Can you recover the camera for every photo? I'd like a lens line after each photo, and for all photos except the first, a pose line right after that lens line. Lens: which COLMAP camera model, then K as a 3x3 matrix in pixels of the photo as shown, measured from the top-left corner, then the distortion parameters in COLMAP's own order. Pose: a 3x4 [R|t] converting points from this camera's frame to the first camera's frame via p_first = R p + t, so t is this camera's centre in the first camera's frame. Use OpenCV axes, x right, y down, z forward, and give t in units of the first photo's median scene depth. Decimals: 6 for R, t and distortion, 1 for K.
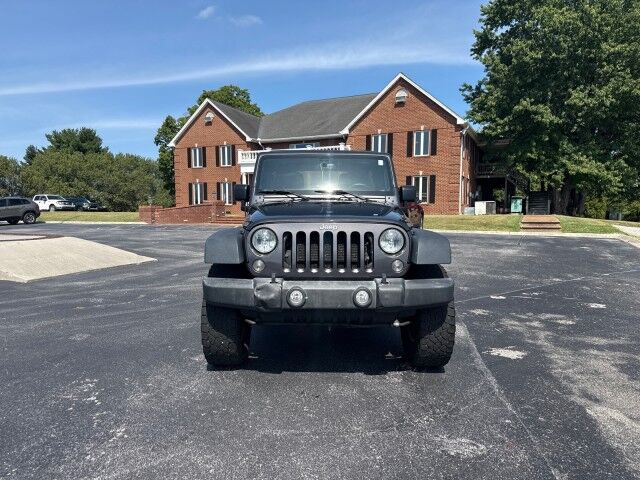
lens RADIAL K [[450.9, 0, 319.8], [0, 450.9, 243.5], [0, 0, 1]] dist [0.032686, -0.041053]
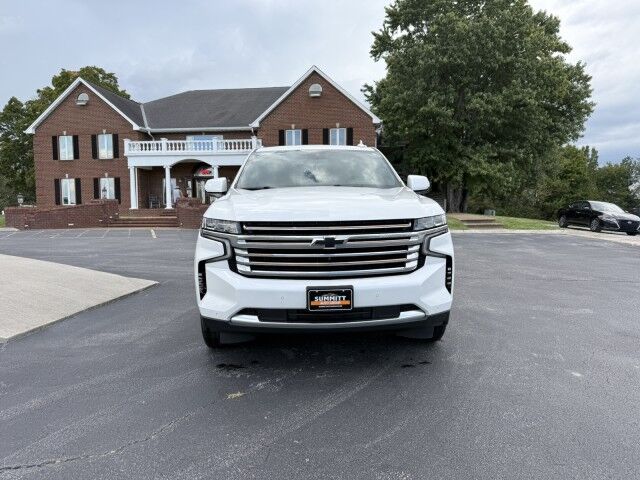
lens RADIAL K [[450.9, 0, 320.6], [0, 450.9, 242.0], [0, 0, 1]] dist [0.032686, -0.041053]
pose [[0.950510, -0.029517, 0.309288, -0.114848], [0.030868, 0.999523, 0.000524, -0.006073], [-0.309156, 0.009049, 0.950968, 0.092862]]
